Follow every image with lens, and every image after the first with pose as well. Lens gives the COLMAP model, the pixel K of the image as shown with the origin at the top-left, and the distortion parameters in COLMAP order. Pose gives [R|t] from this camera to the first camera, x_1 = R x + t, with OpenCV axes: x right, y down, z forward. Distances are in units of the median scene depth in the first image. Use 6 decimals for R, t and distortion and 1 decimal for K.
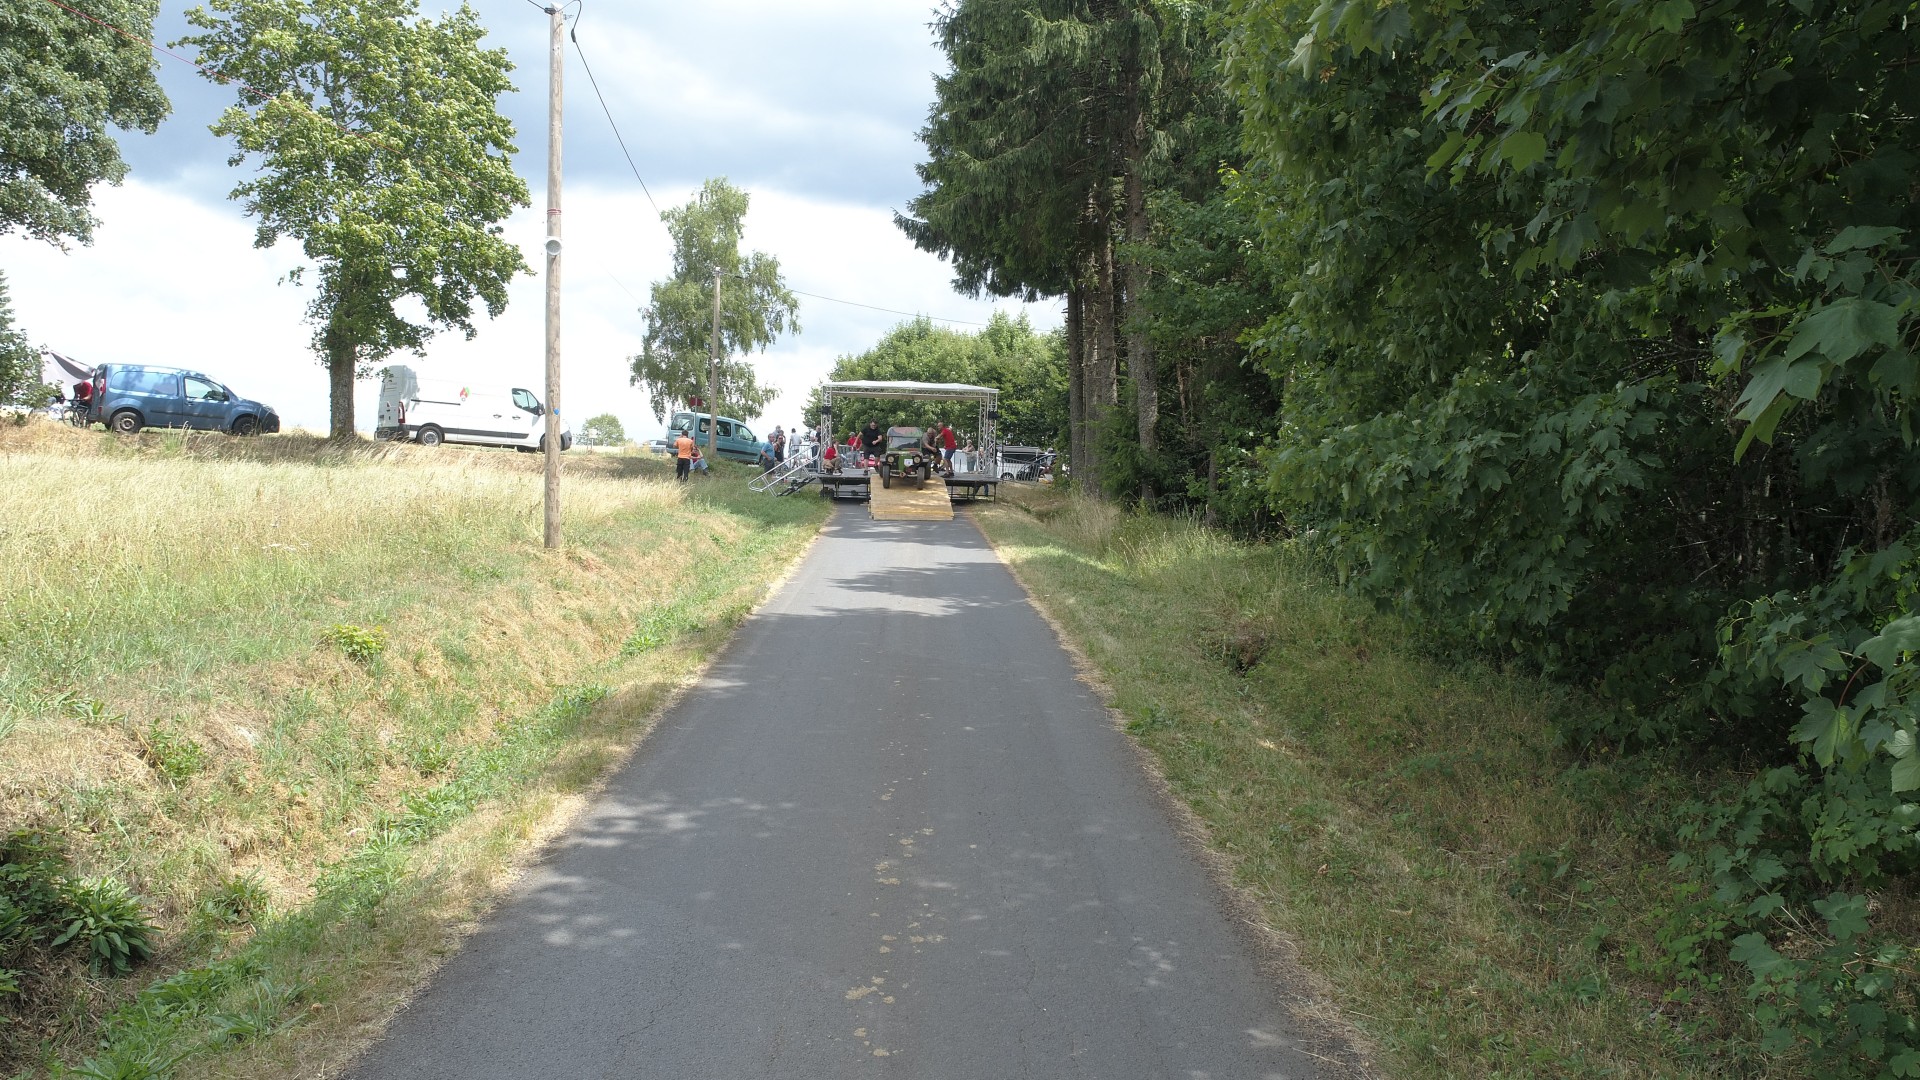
lens RADIAL K [[1277.2, 0, 953.1], [0, 1277.2, 545.9], [0, 0, 1]] dist [-0.002363, -0.001050]
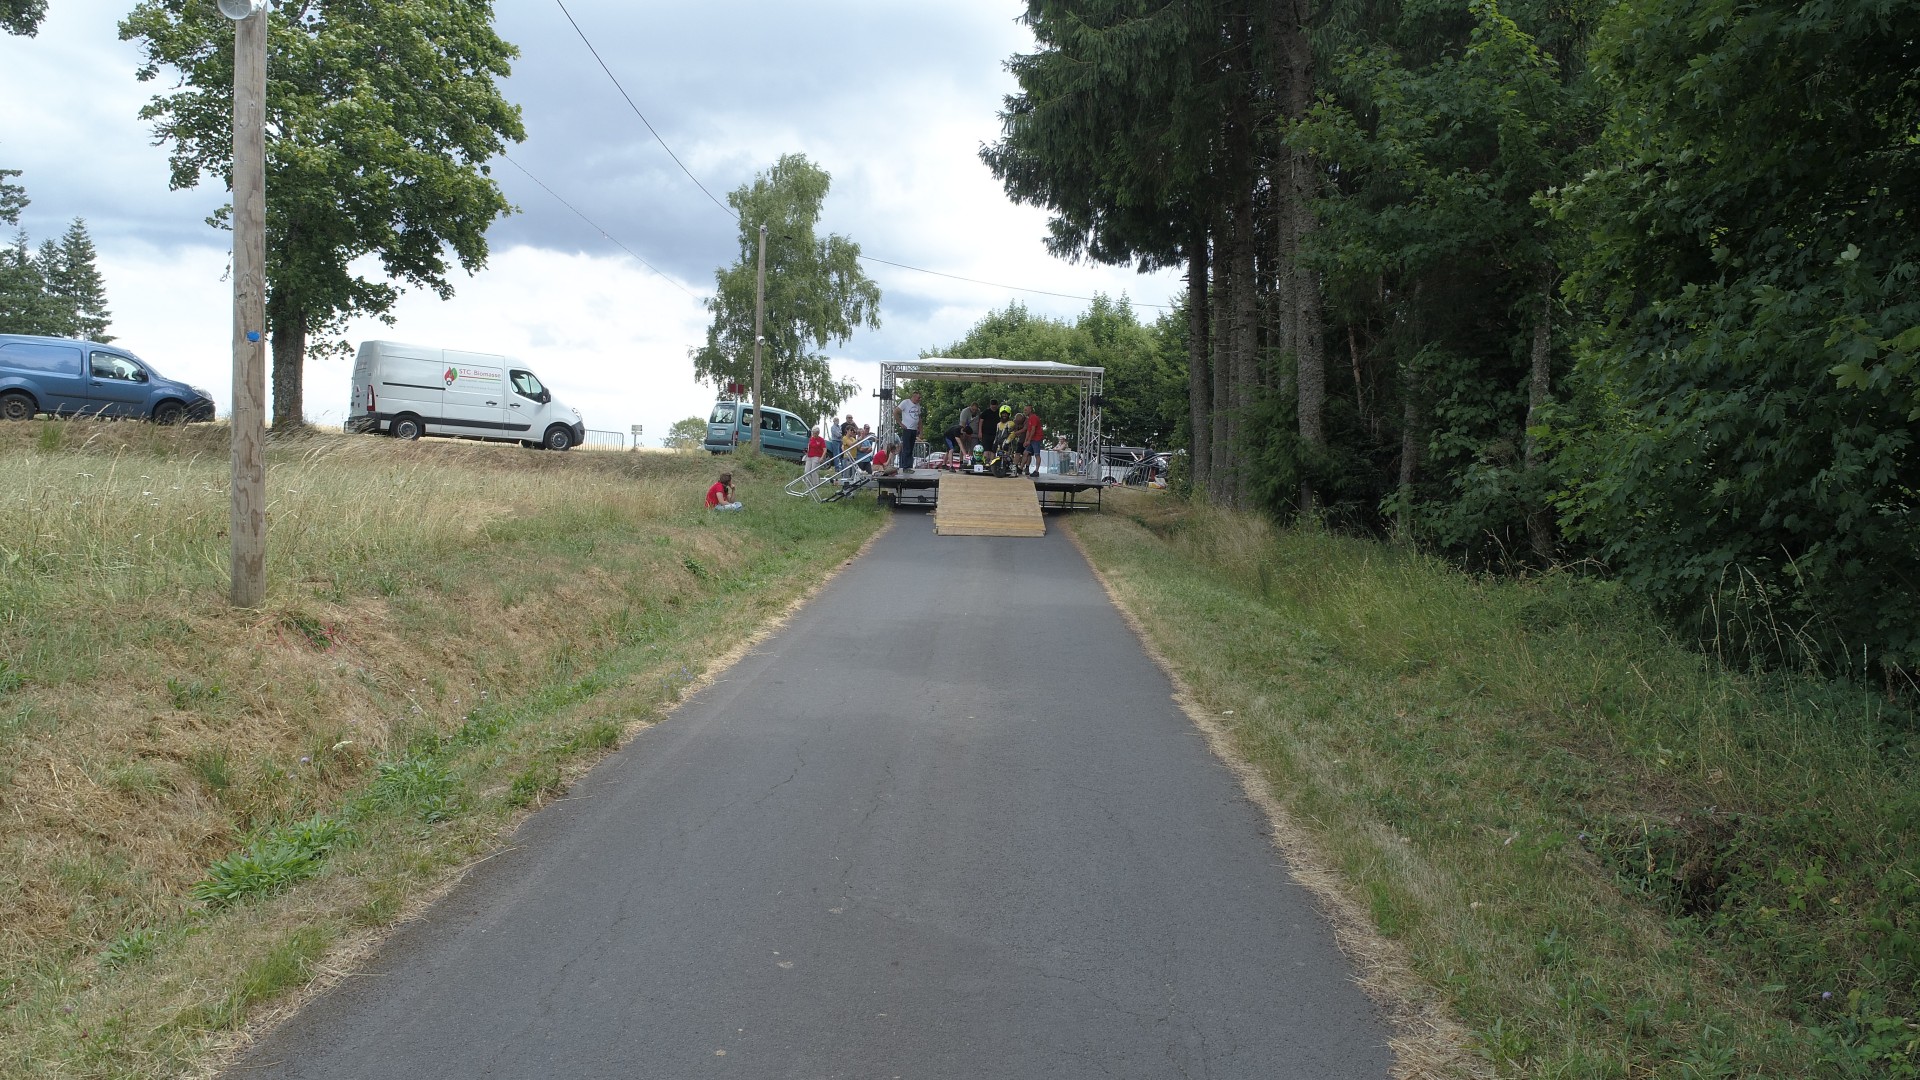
lens RADIAL K [[1277.2, 0, 948.4], [0, 1277.2, 527.6], [0, 0, 1]] dist [-0.002363, -0.001050]
pose [[0.996888, 0.006432, -0.078573, 0.002445], [-0.007911, 0.999797, -0.018519, -0.010672], [0.078438, 0.019083, 0.996736, 0.250190]]
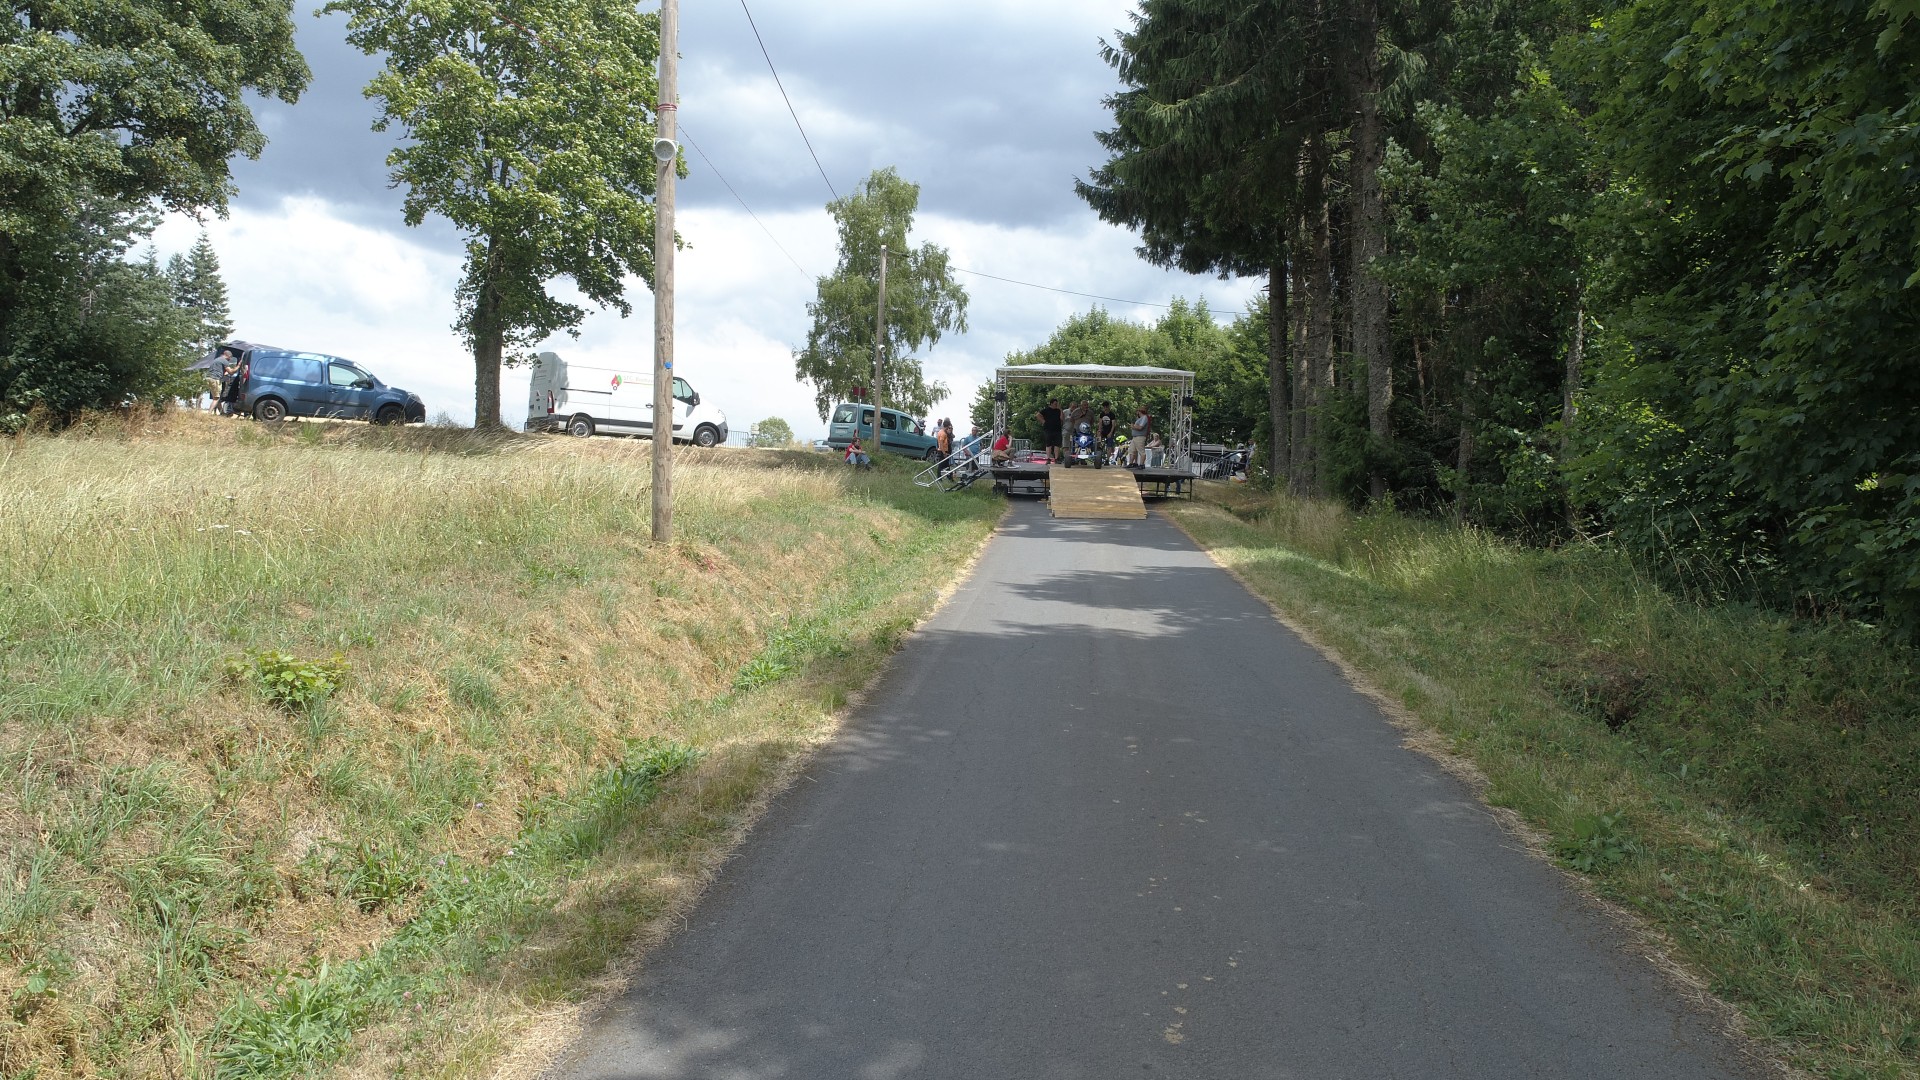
lens RADIAL K [[1277.2, 0, 950.5], [0, 1277.2, 534.4], [0, 0, 1]] dist [-0.002363, -0.001050]
pose [[0.991417, 0.008369, -0.130468, -0.018659], [-0.010091, 0.999870, -0.012543, 0.002622], [0.130346, 0.013752, 0.991373, 0.123157]]
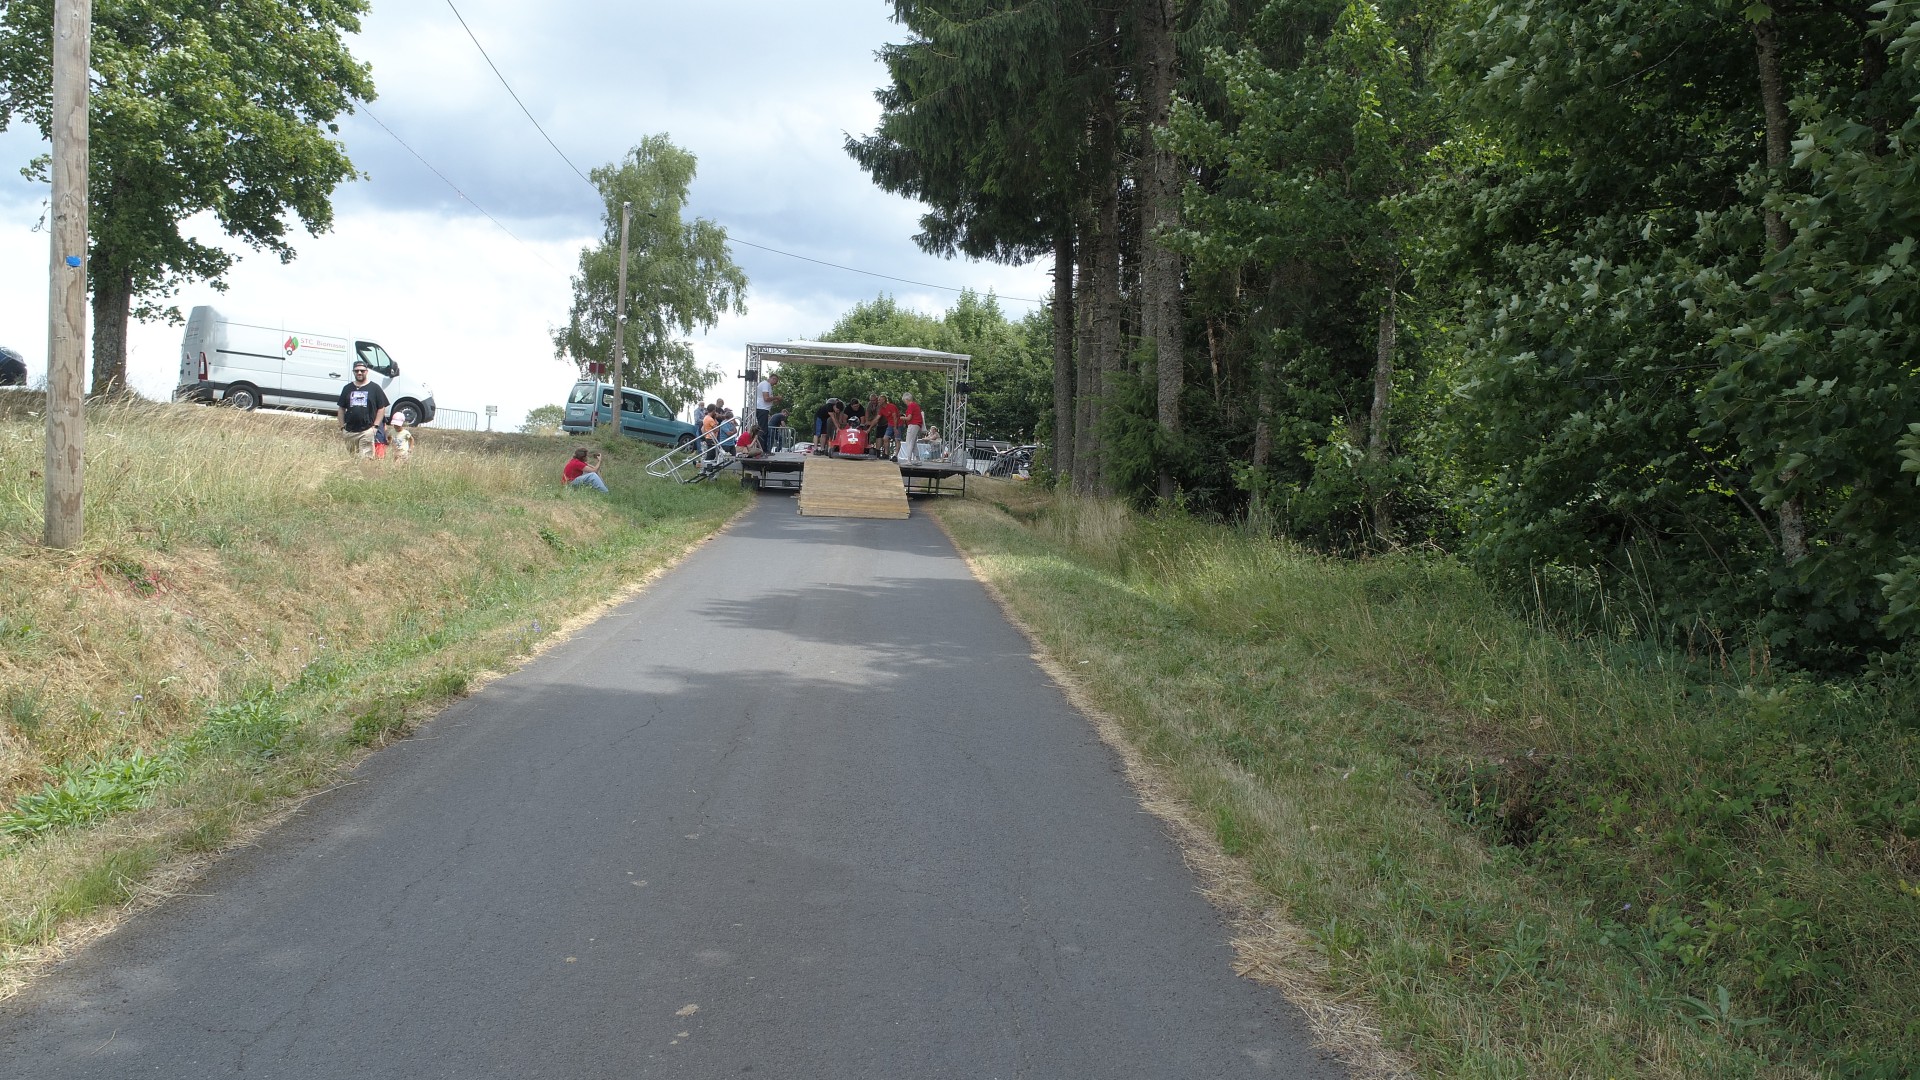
lens RADIAL K [[1277.2, 0, 947.6], [0, 1277.2, 531.8], [0, 0, 1]] dist [-0.002363, -0.001050]
pose [[0.999432, 0.021085, 0.026272, 0.002887], [-0.020711, 0.999681, -0.014441, -0.001858], [-0.026568, 0.013889, 0.999551, 0.249530]]
